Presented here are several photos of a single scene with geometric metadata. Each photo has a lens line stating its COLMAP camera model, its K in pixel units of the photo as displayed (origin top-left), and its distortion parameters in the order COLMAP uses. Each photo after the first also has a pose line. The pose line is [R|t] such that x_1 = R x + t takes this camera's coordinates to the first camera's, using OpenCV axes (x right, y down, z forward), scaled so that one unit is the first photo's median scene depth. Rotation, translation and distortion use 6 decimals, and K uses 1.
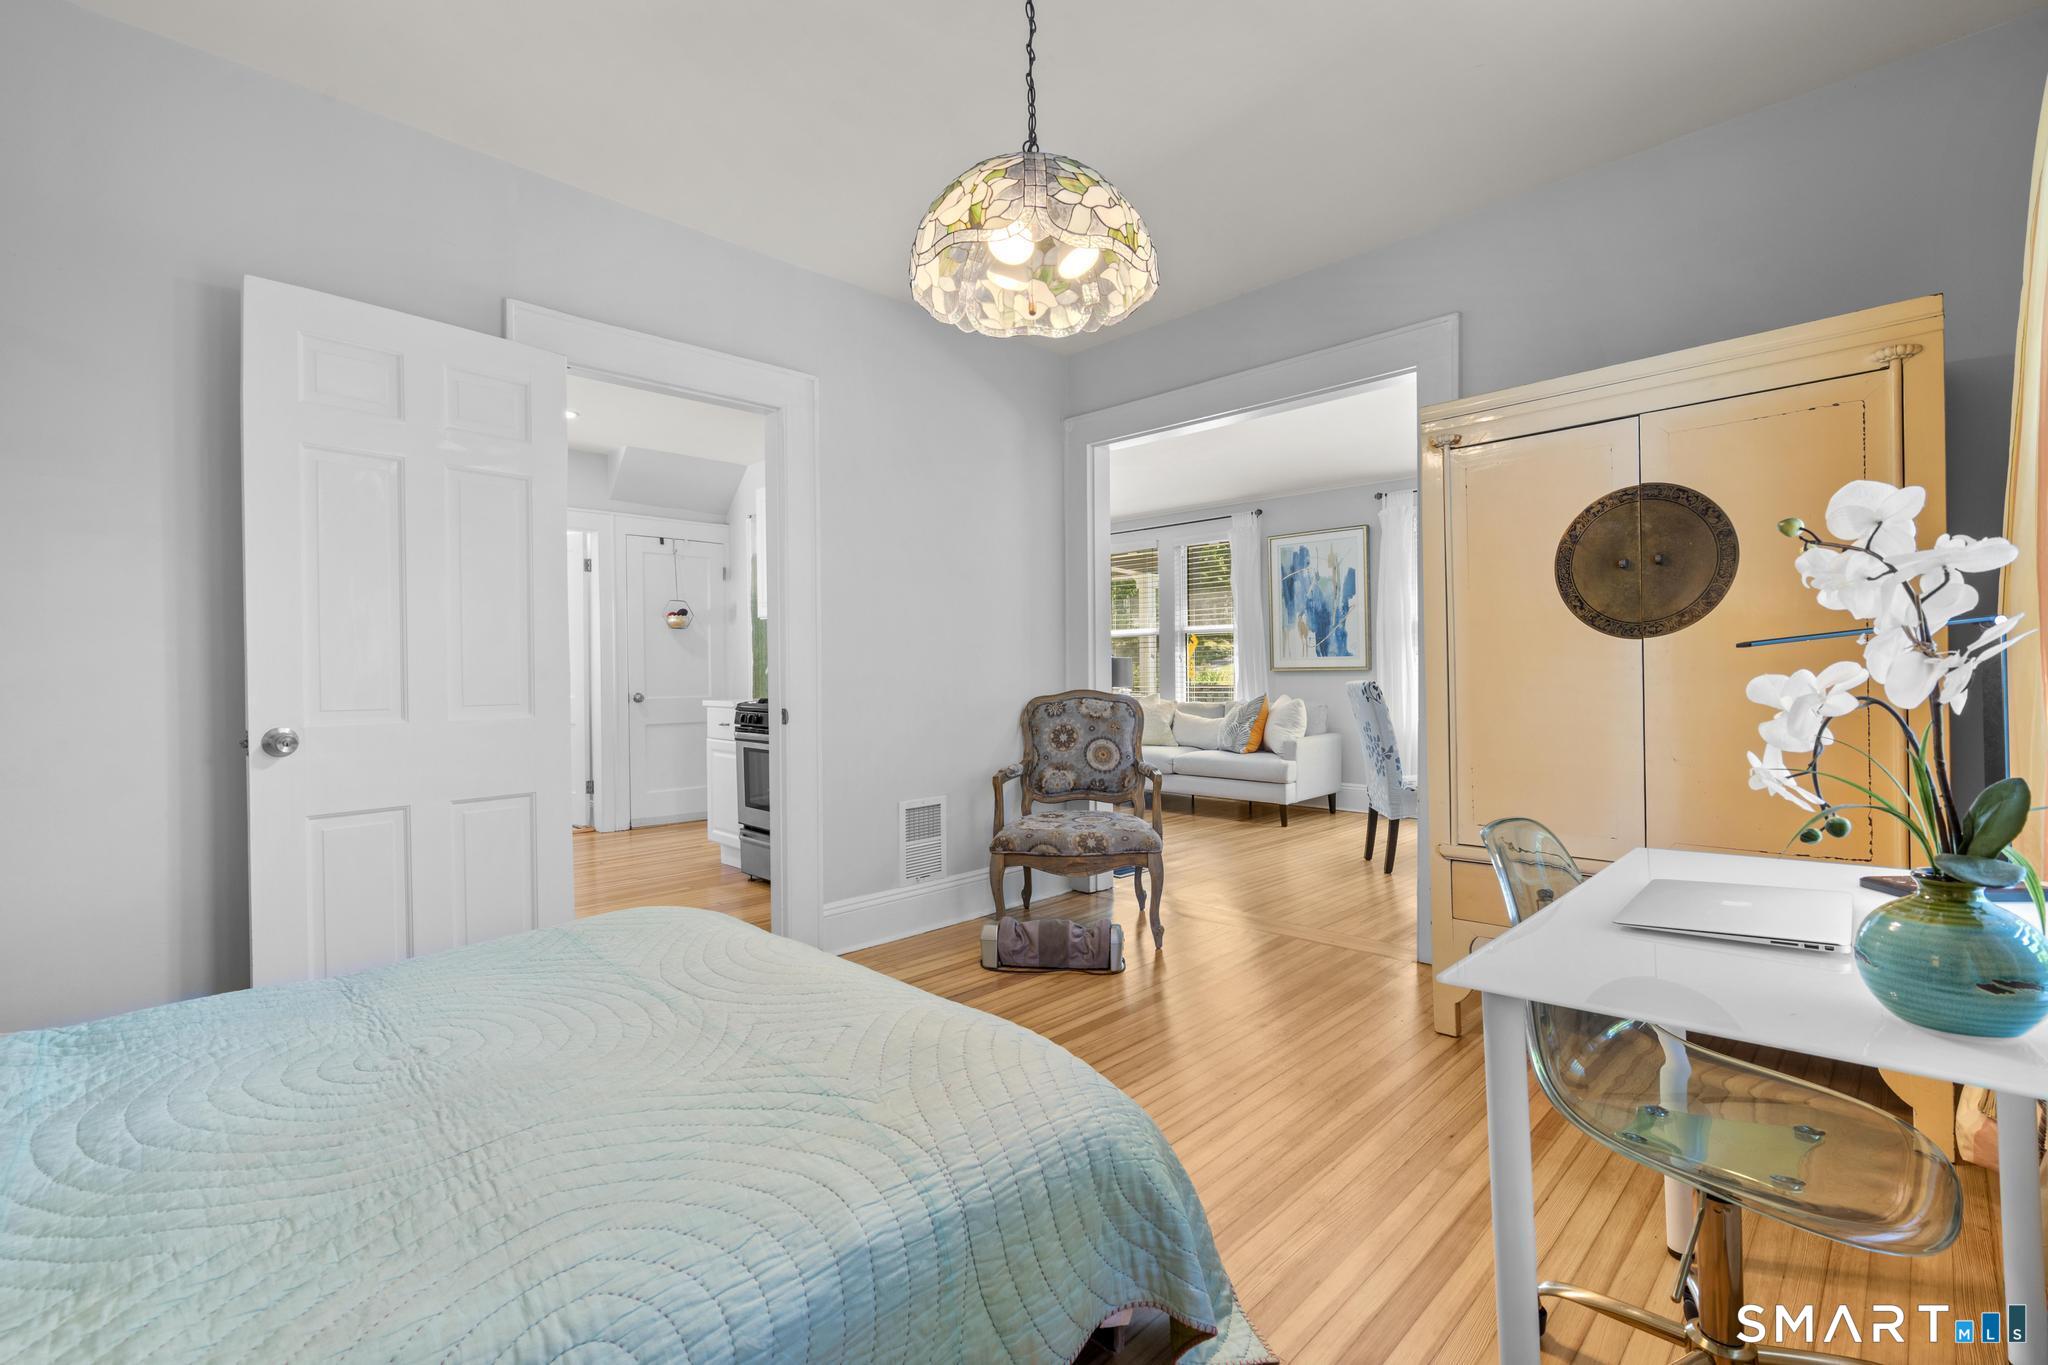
lens RADIAL K [[918.8, 0, 1020.3], [0, 918.8, 679.3], [0, 0, 1]] dist [-0.011603, 0.006634]
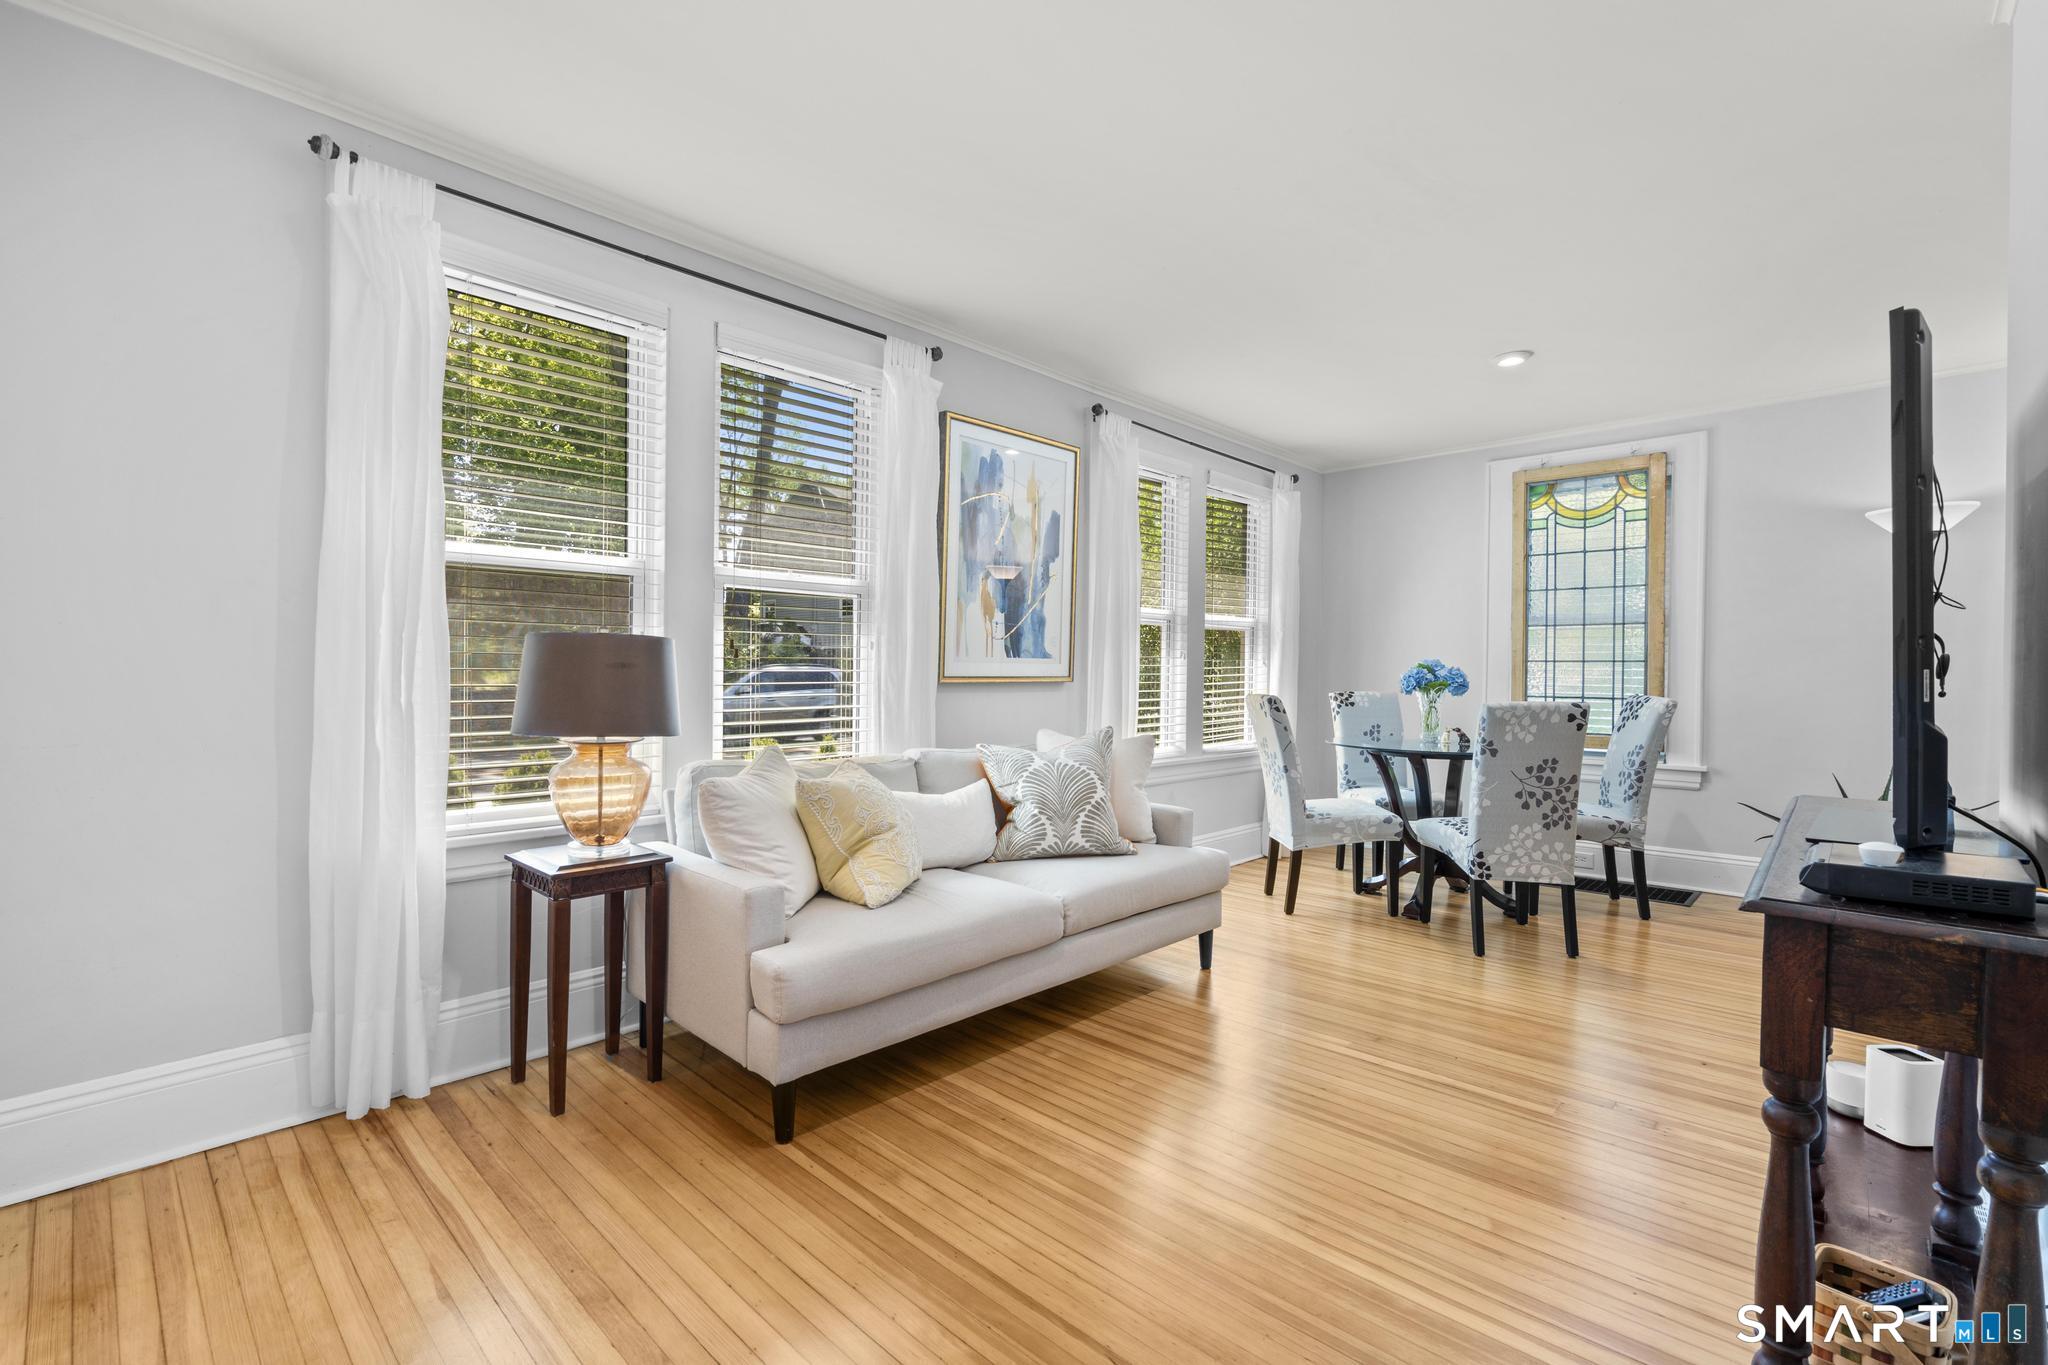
lens RADIAL K [[916.7, 0, 1023.0], [0, 916.7, 684.0], [0, 0, 1]] dist [-0.013353, 0.006832]
pose [[-0.024076, -0.000265, 0.999710, -0.236168], [0.001684, 0.999999, 0.000306, -0.009018], [-0.999709, 0.001691, -0.024075, 1.030439]]
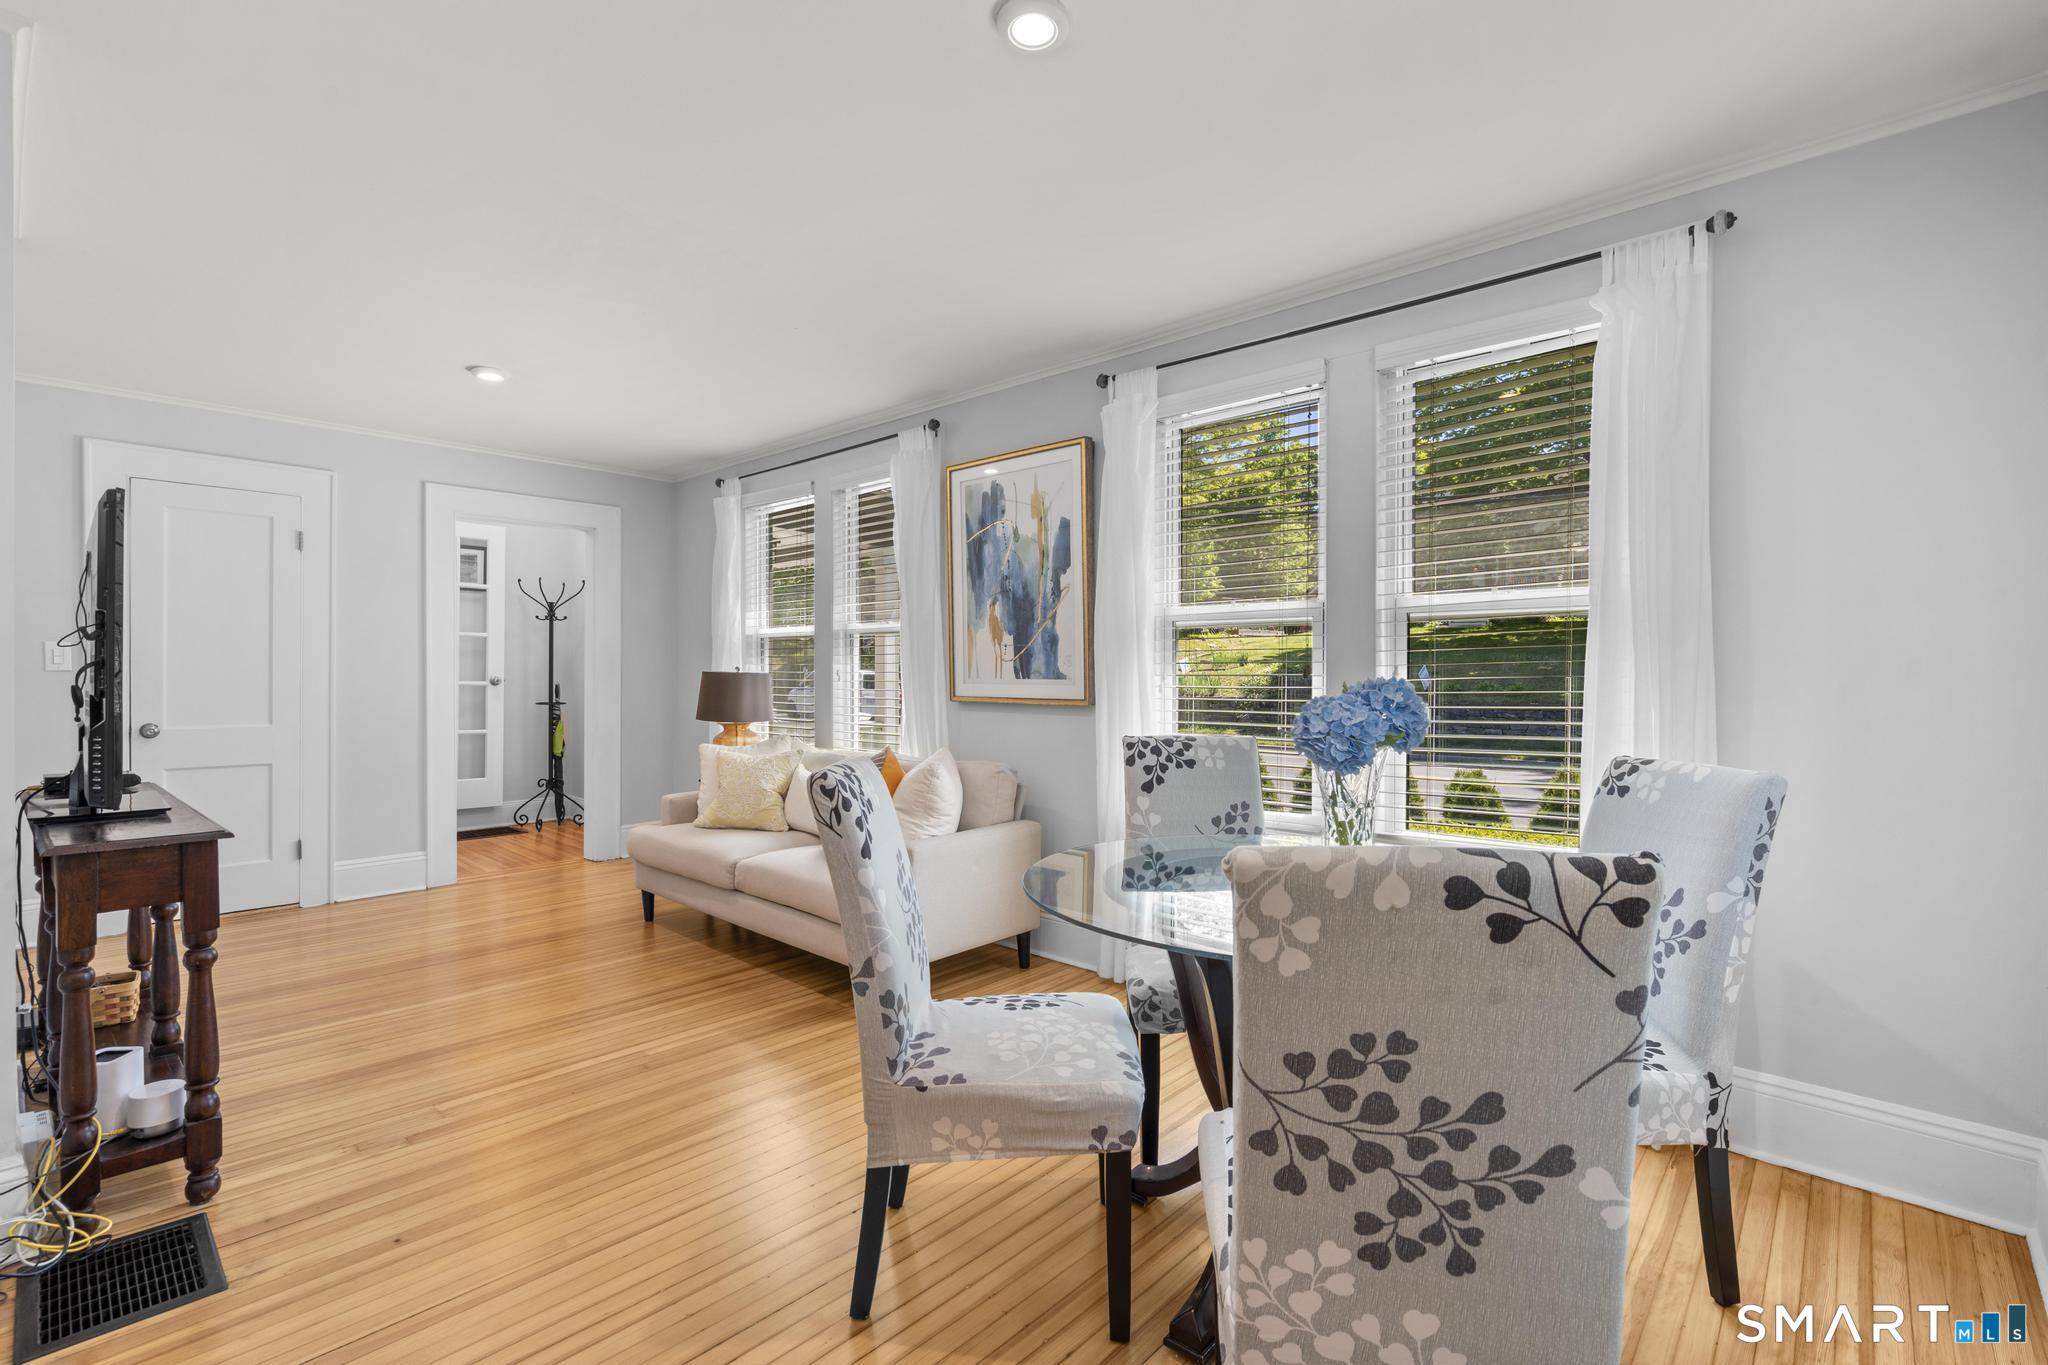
lens RADIAL K [[918.8, 0, 1020.3], [0, 918.8, 679.3], [0, 0, 1]] dist [-0.011603, 0.006634]
pose [[0.999182, 0.011603, 0.038731, 0.312911], [-0.011551, 0.999932, -0.001577, -0.024072], [-0.038747, 0.001128, 0.999248, 0.451610]]
